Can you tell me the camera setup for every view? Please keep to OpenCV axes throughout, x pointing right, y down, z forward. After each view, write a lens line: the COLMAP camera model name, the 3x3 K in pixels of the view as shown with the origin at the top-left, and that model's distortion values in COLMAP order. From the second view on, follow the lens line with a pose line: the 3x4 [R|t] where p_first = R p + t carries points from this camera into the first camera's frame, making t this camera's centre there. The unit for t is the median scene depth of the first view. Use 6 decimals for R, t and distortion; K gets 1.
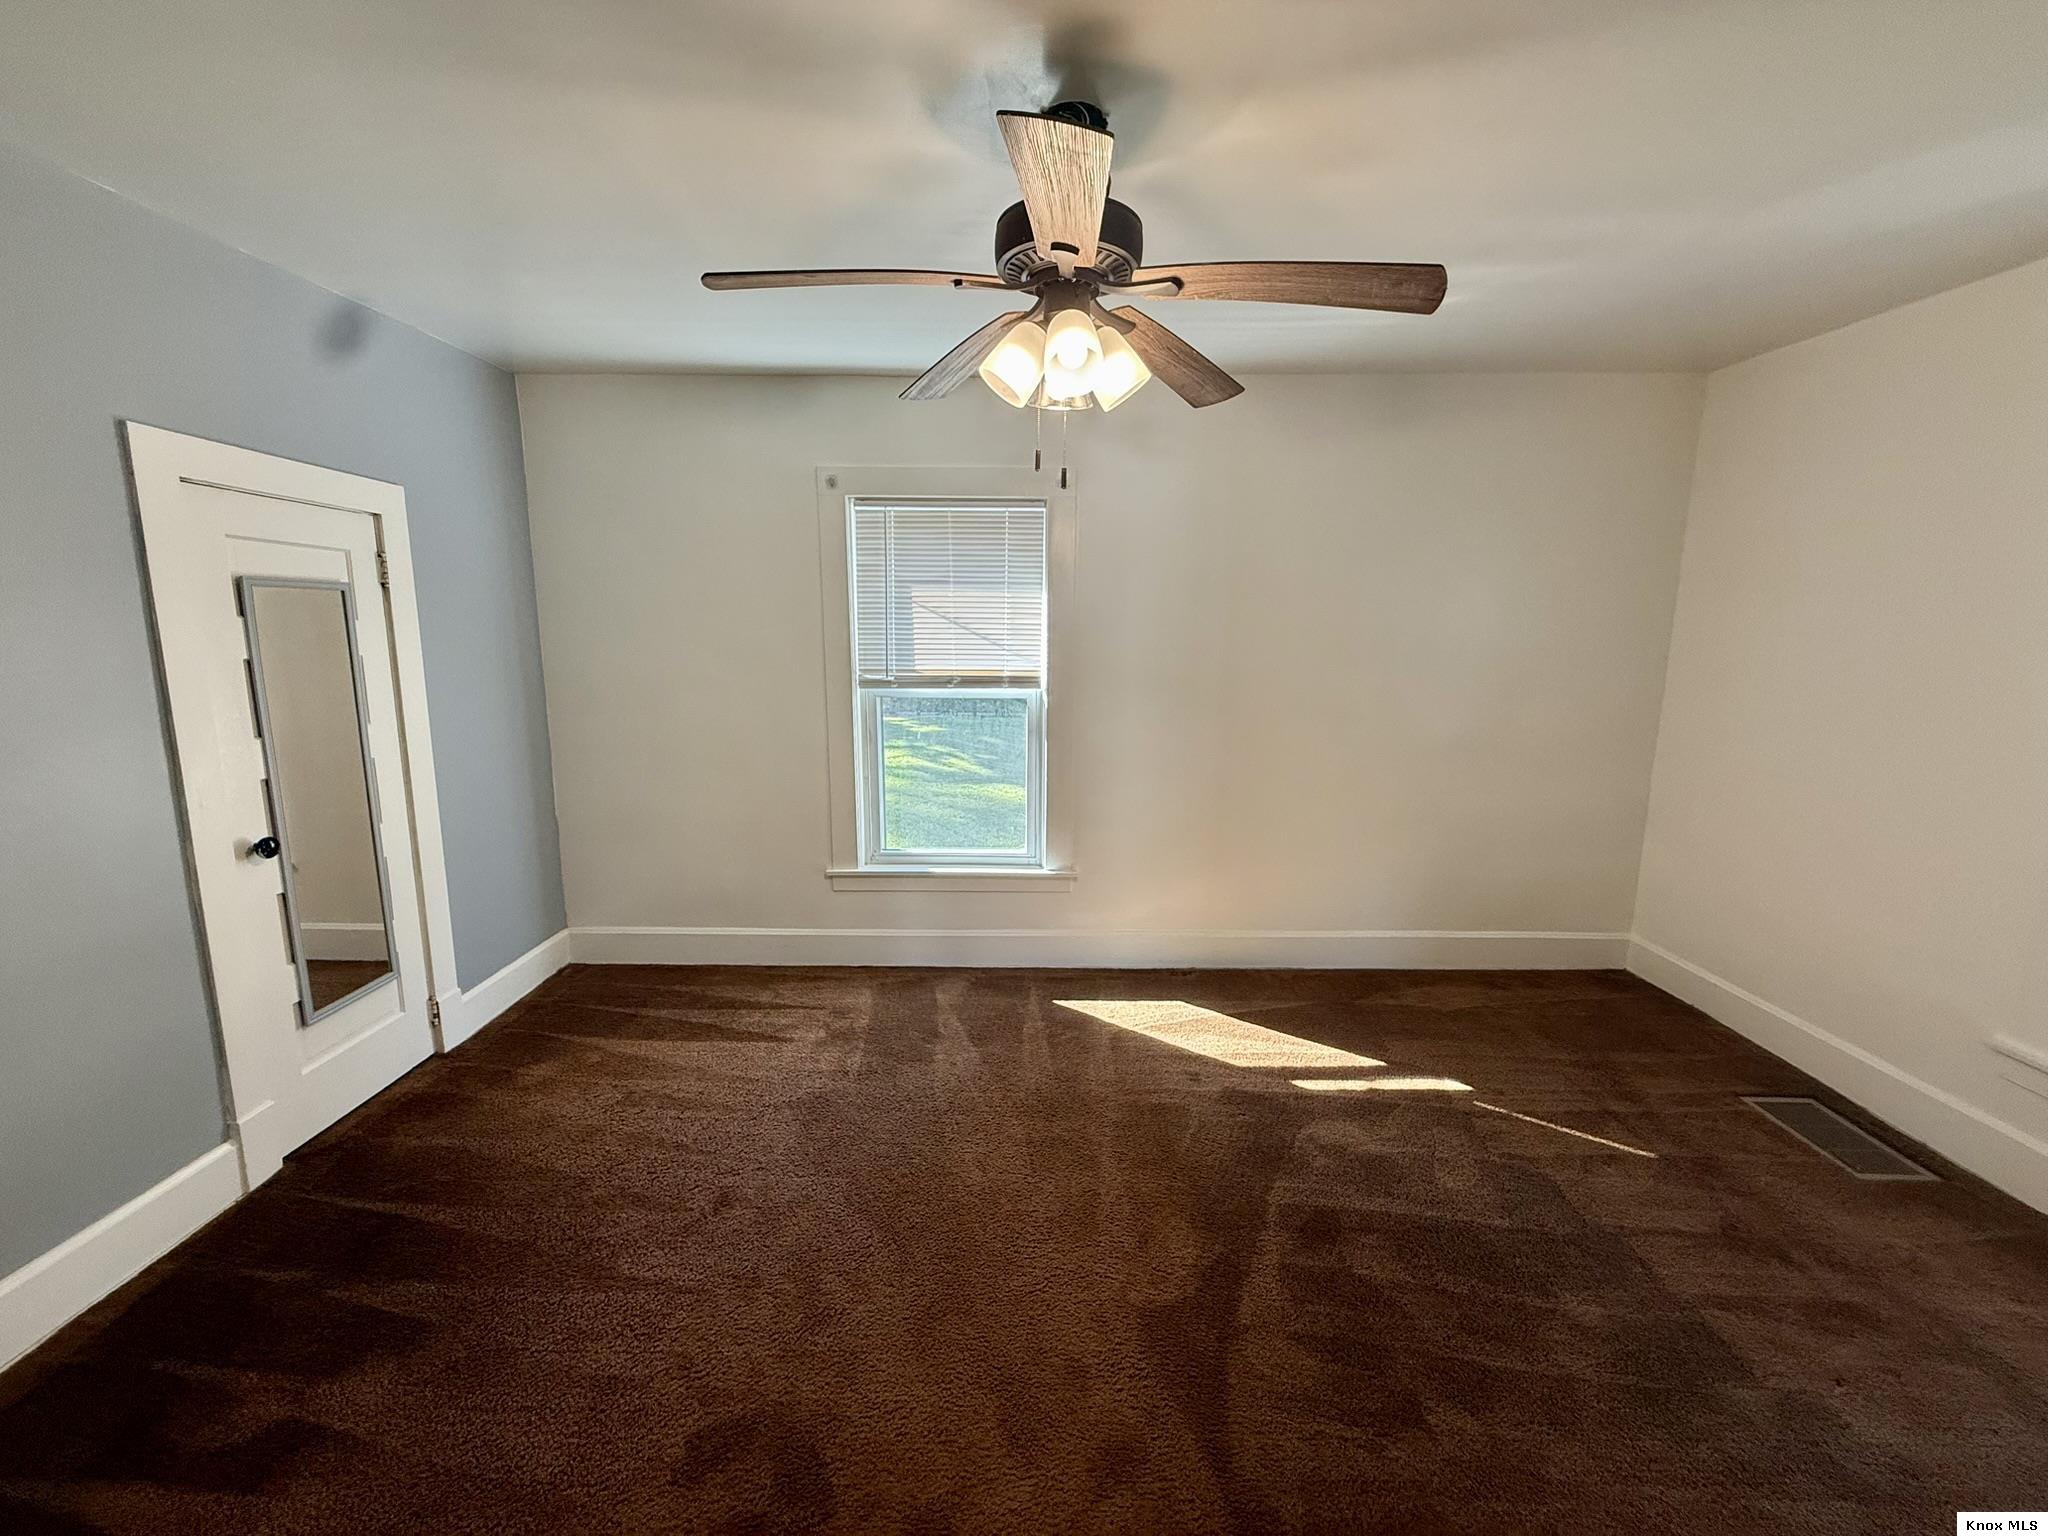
lens RADIAL K [[815.0, 0, 1019.7], [0, 815.0, 769.1], [0, 0, 1]] dist [-0.001110, 0.000084]
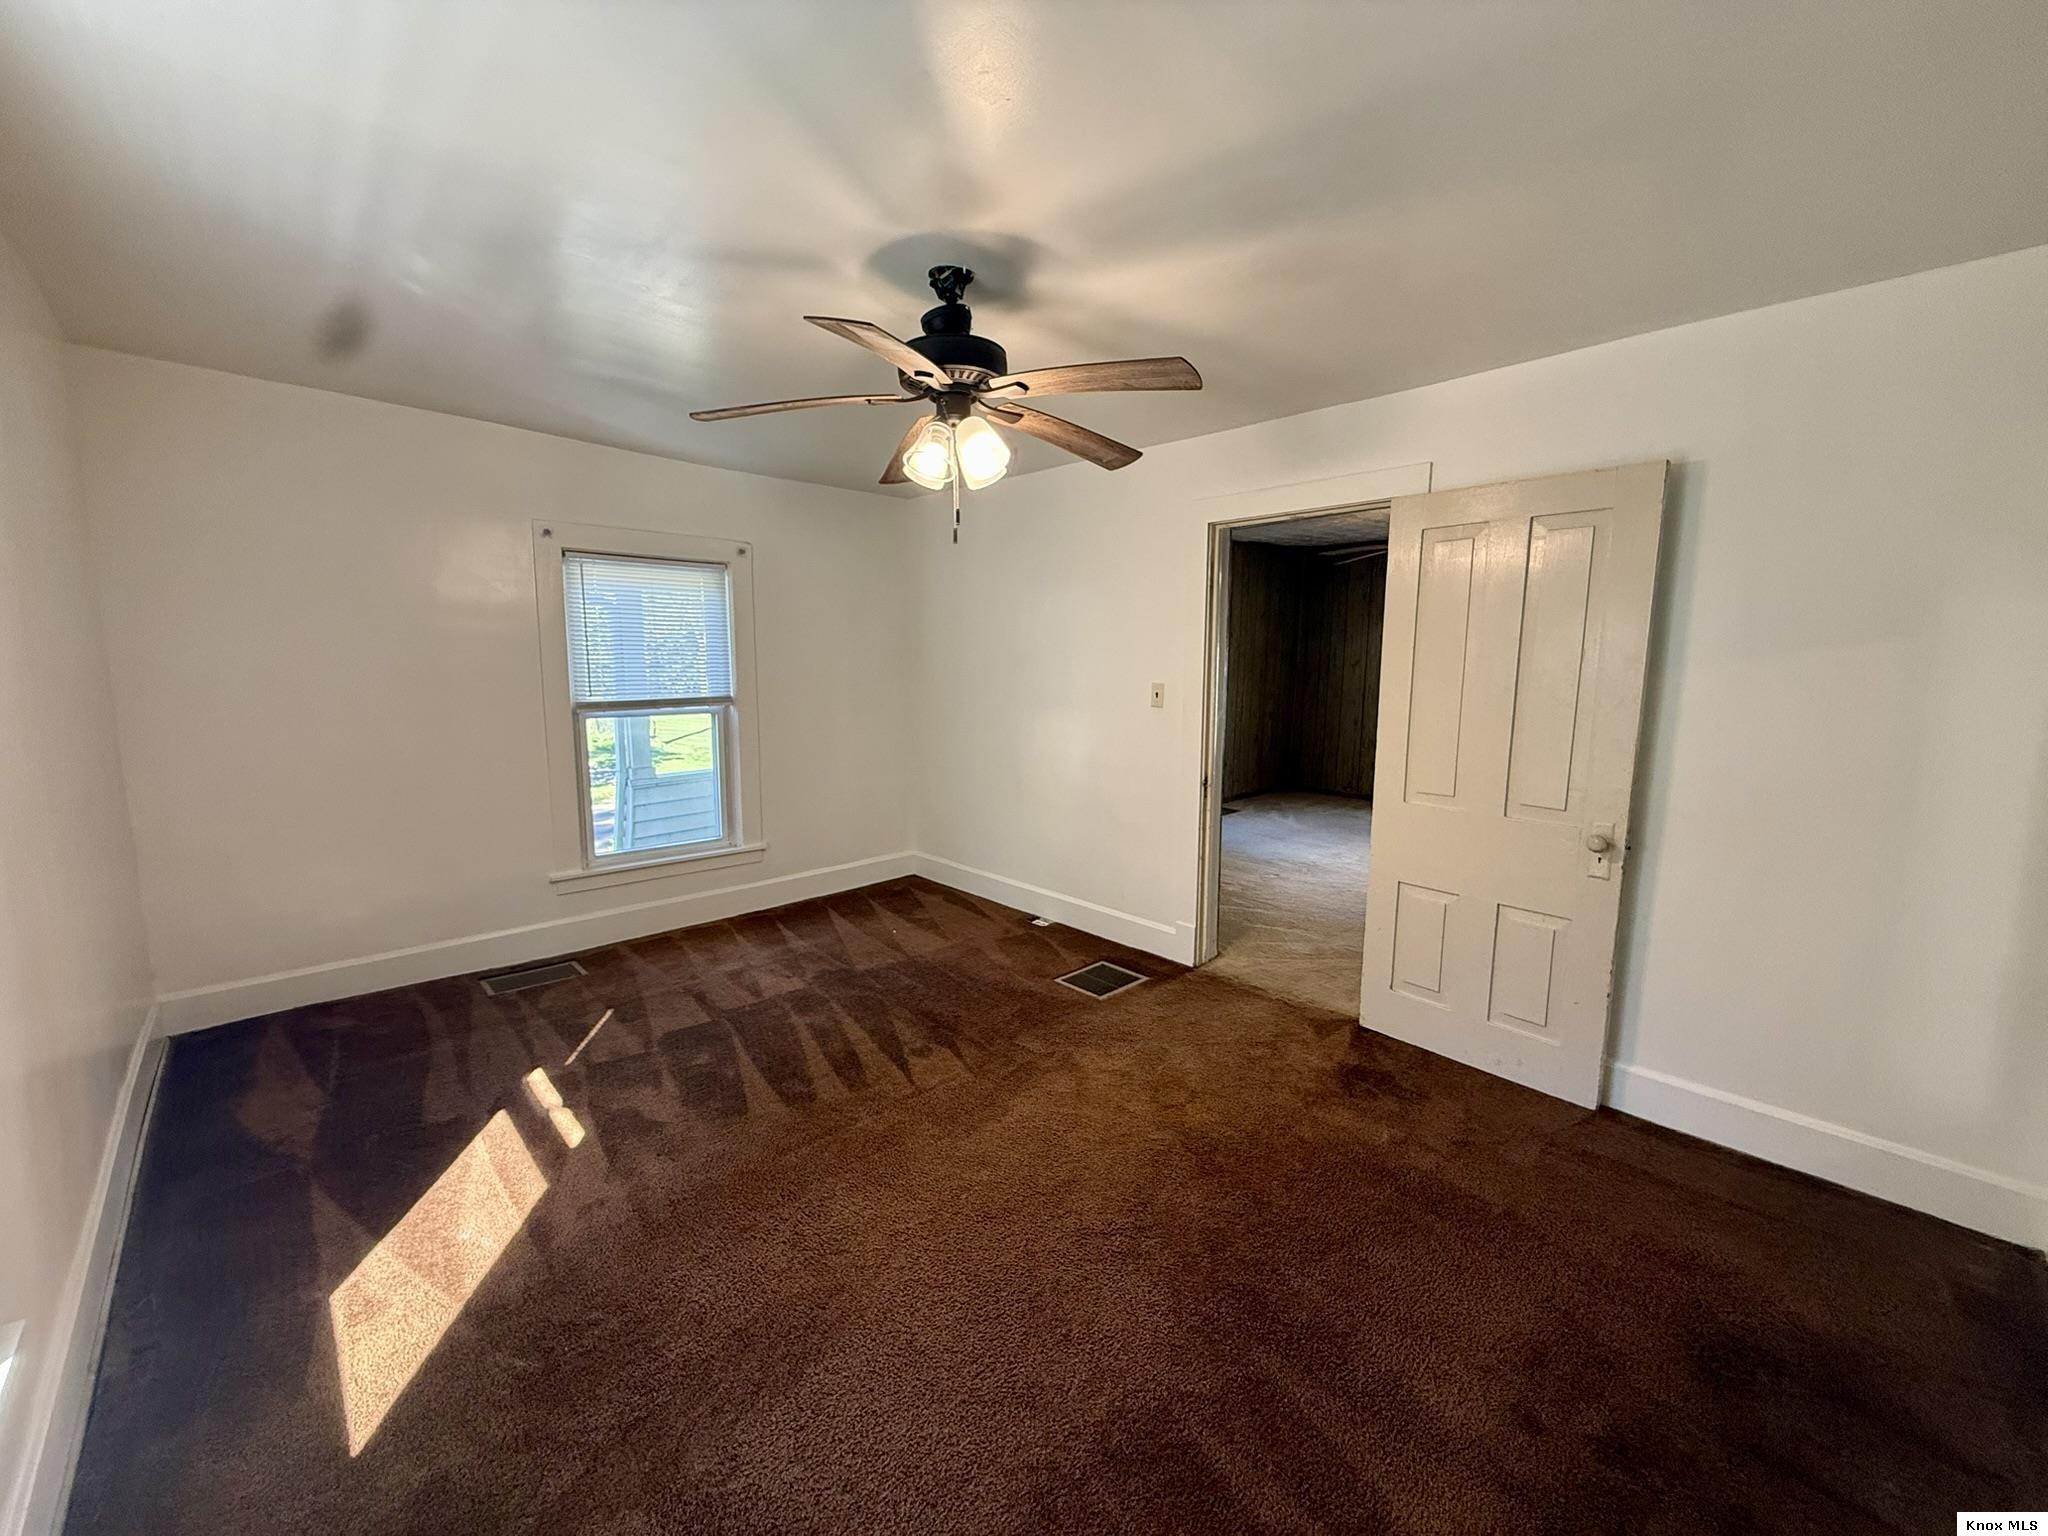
lens RADIAL K [[815.0, 0, 1014.9], [0, 815.0, 760.1], [0, 0, 1]] dist [-0.001110, 0.000084]
pose [[-0.679379, -0.103968, 0.726385, -0.535846], [0.117523, 0.961716, 0.247569, -0.168843], [-0.724316, 0.253560, -0.641151, 0.989427]]
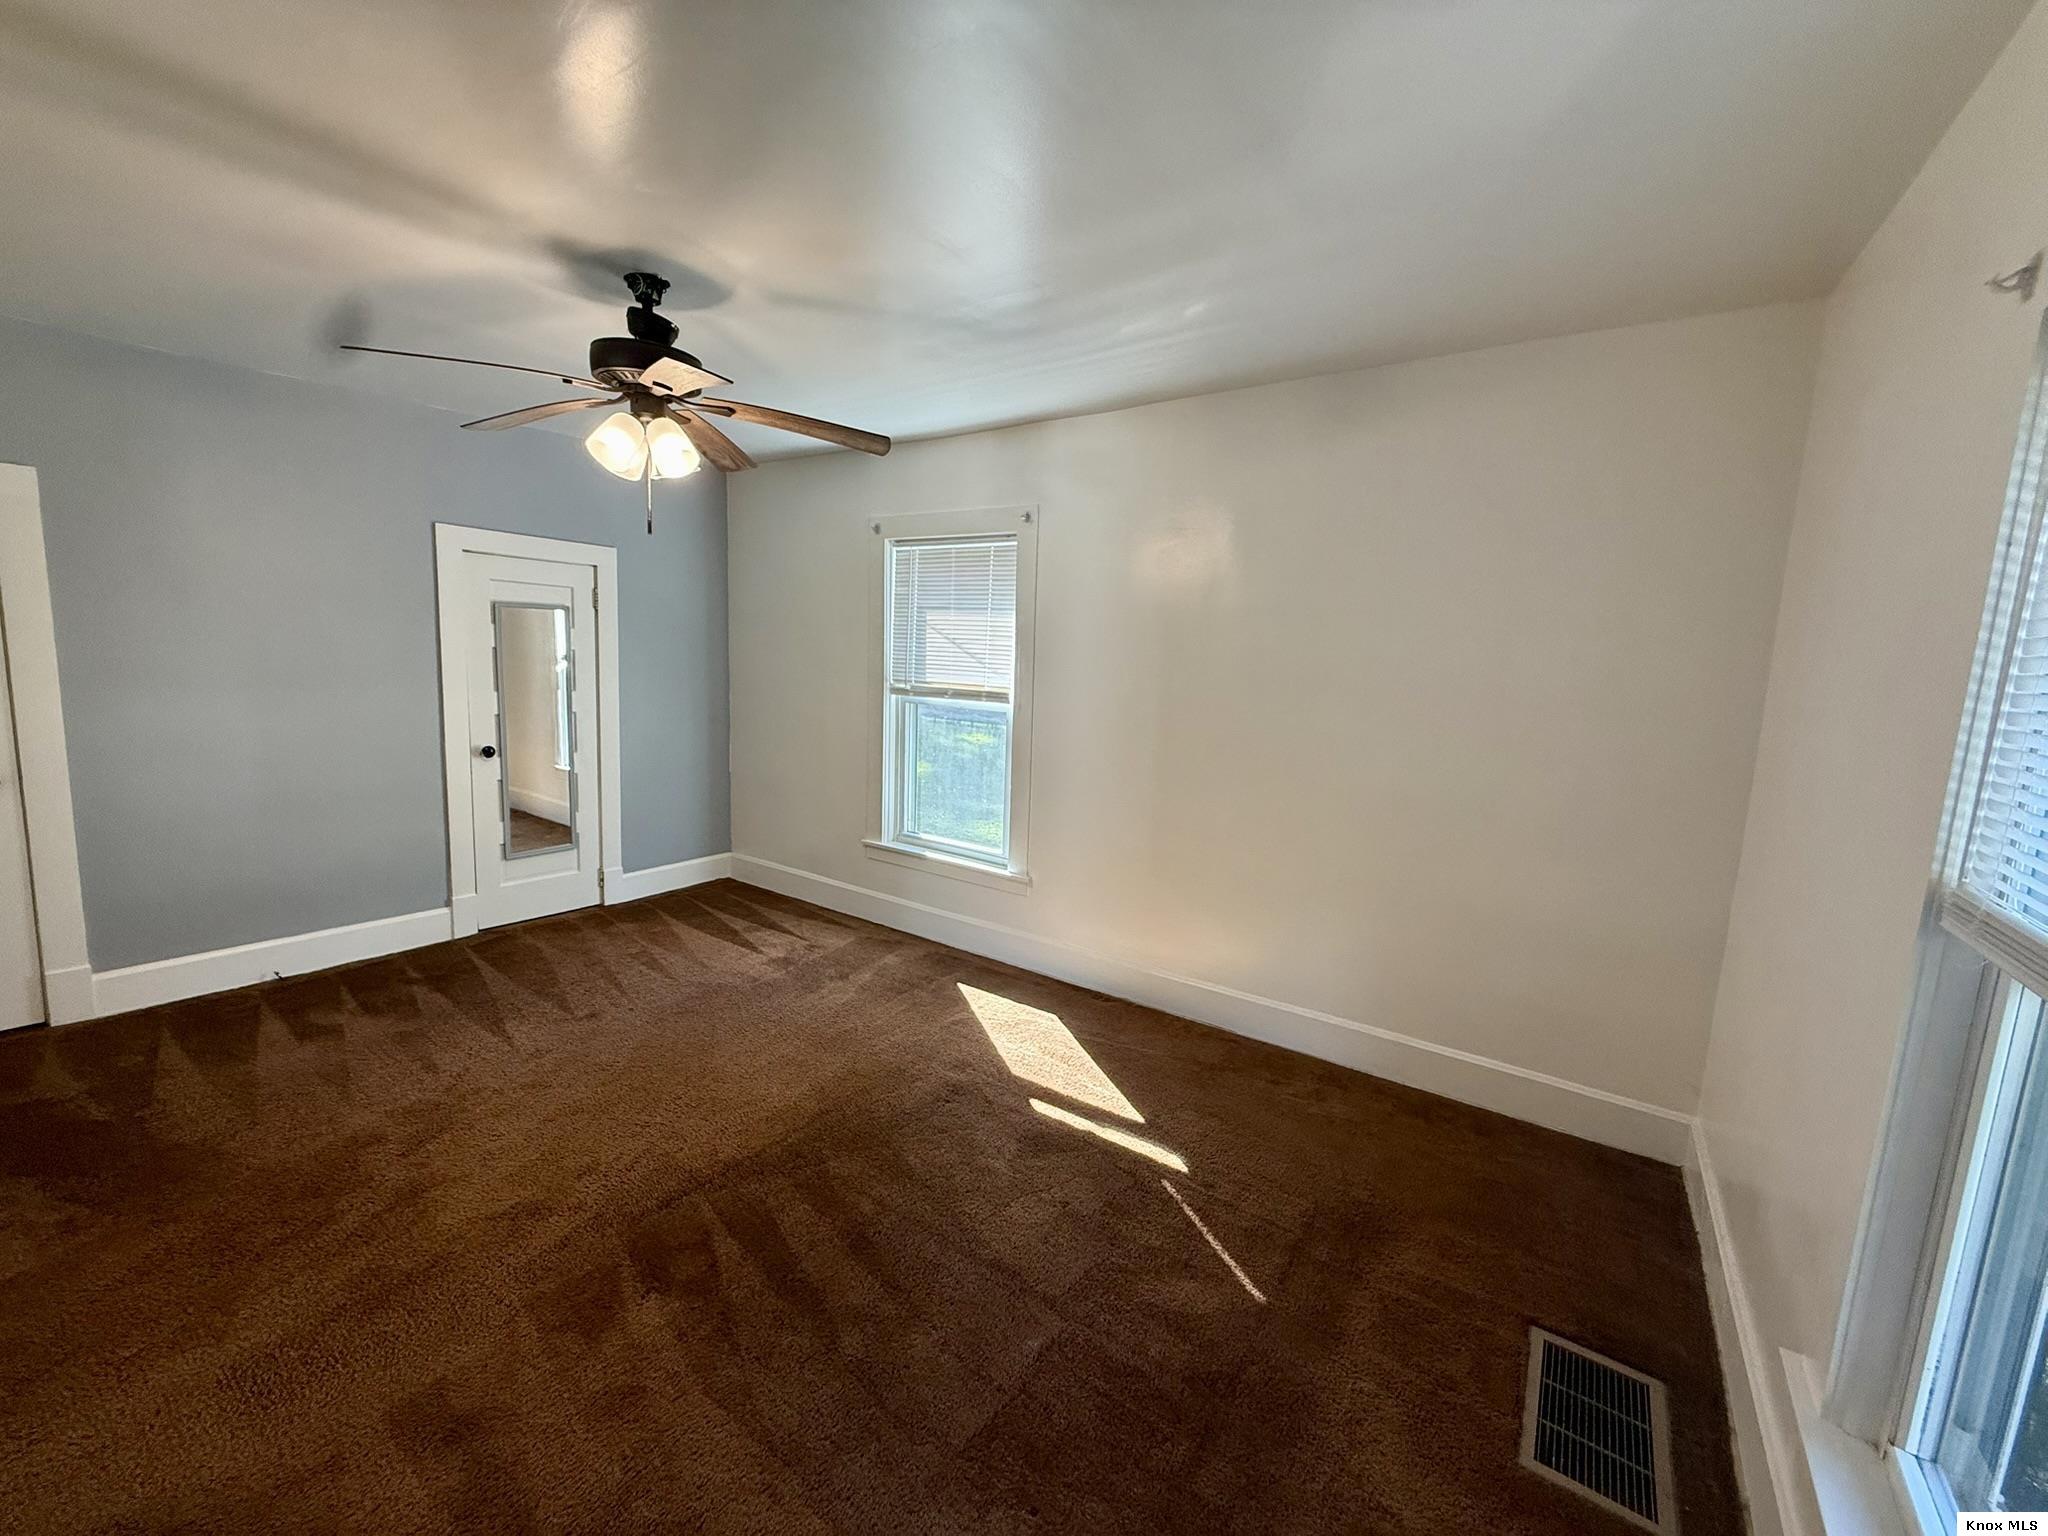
lens RADIAL K [[815.0, 0, 1021.8], [0, 815.0, 768.8], [0, 0, 1]] dist [-0.001110, 0.000084]
pose [[0.824076, 0.109647, -0.555766, 0.744629], [-0.132940, 0.991123, -0.001581, -0.014488], [0.550659, 0.075186, 0.831337, 0.114499]]
